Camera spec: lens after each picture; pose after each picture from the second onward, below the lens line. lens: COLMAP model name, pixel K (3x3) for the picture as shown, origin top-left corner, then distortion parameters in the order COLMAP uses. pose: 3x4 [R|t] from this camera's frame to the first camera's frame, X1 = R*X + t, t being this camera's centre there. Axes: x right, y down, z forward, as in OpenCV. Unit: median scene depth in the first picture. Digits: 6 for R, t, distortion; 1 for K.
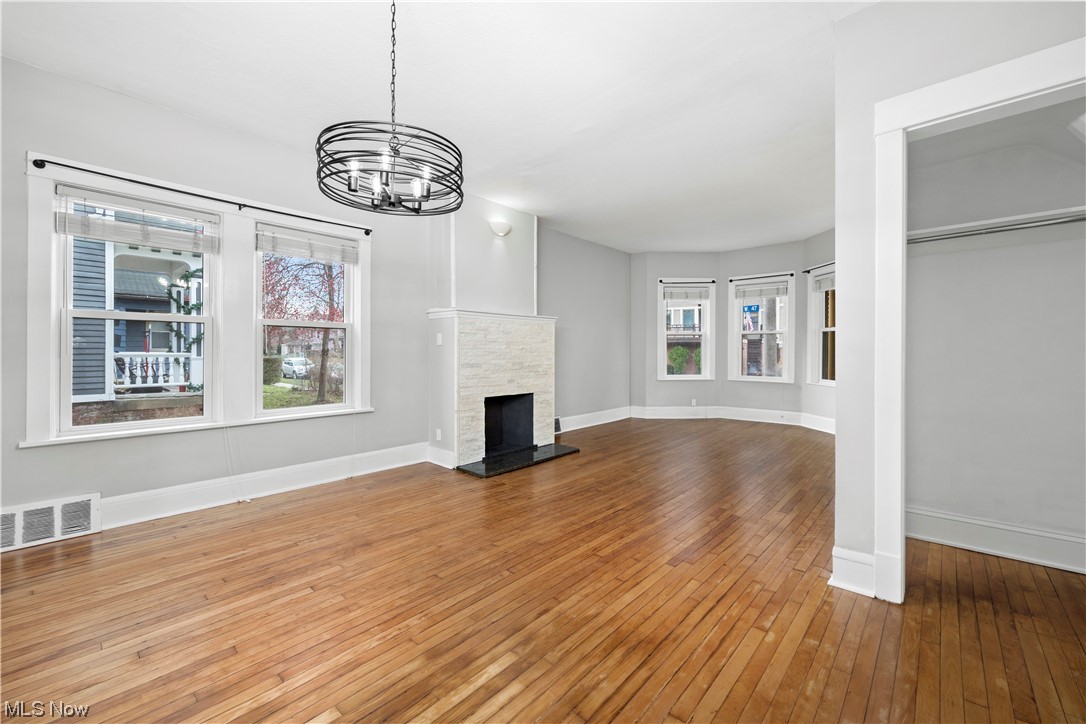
lens RADIAL K [[445.0, 0, 541.5], [0, 445.0, 353.3], [0, 0, 1]] dist [-0.003230, -0.000132]
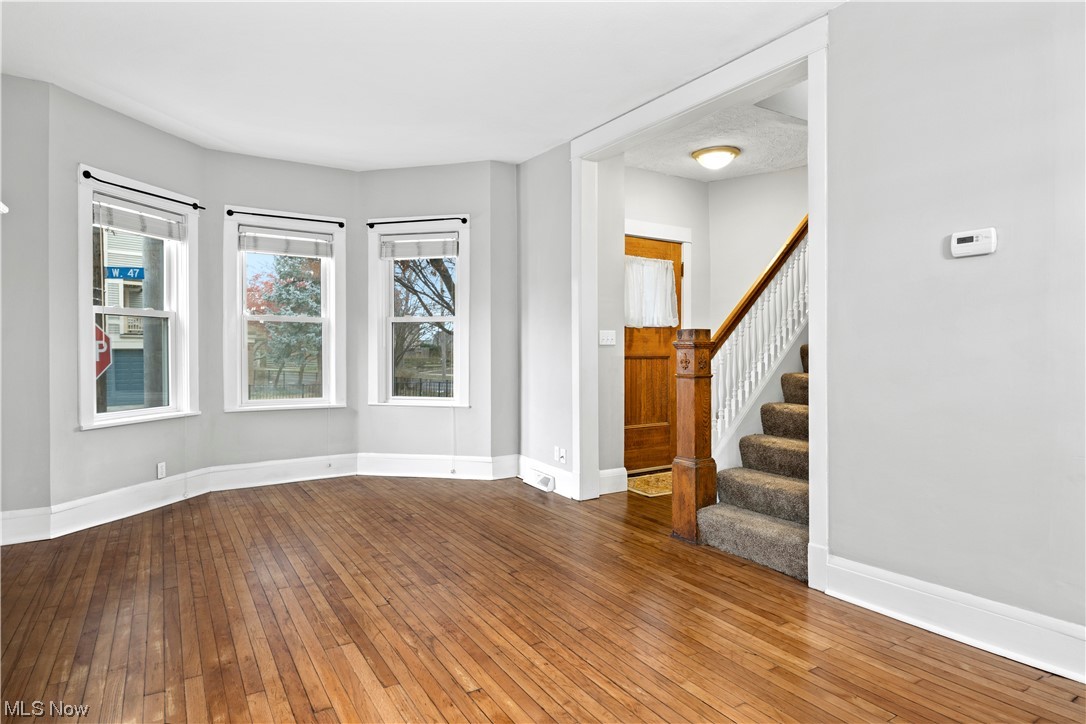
lens RADIAL K [[607.4, 0, 546.7], [0, 607.4, 358.1], [0, 0, 1]] dist [-0.008931, -0.002881]
pose [[0.259057, -0.010152, 0.965809, -0.165654], [0.007302, 0.999937, 0.008553, -0.003322], [-0.965834, 0.004837, 0.259115, 0.570093]]
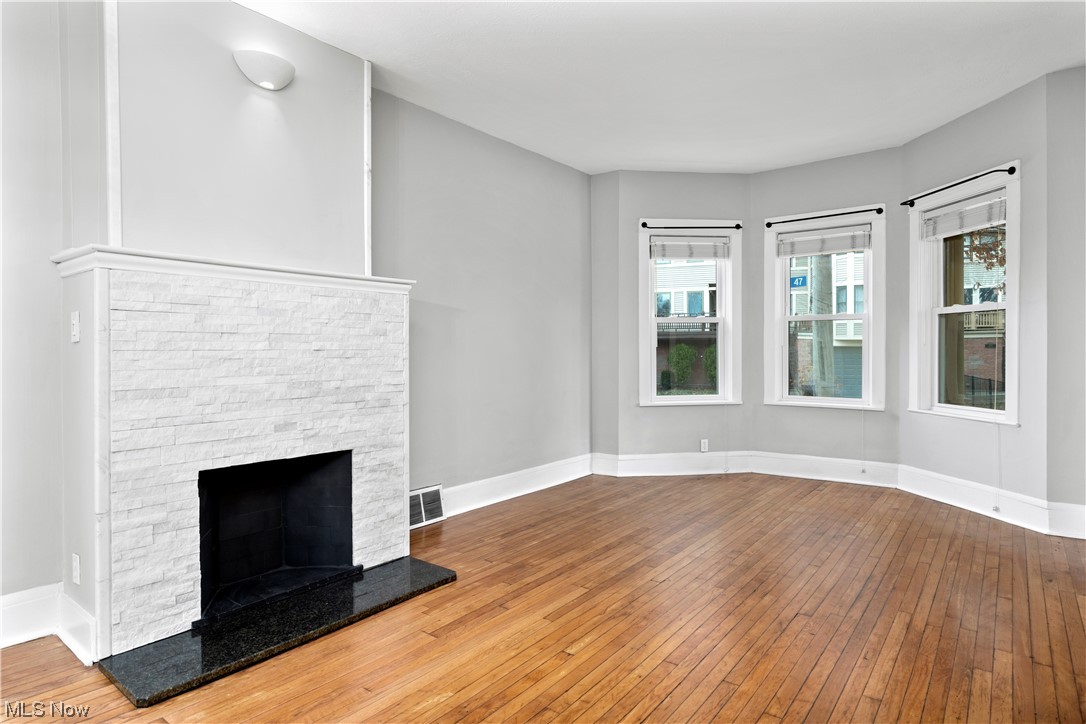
lens RADIAL K [[607.4, 0, 544.7], [0, 607.4, 354.8], [0, 0, 1]] dist [-0.008931, -0.002881]
pose [[0.997144, -0.006239, 0.075260, 0.106232], [0.006243, 0.999980, 0.000177, -0.003370], [-0.075260, 0.000293, 0.997164, 0.317334]]
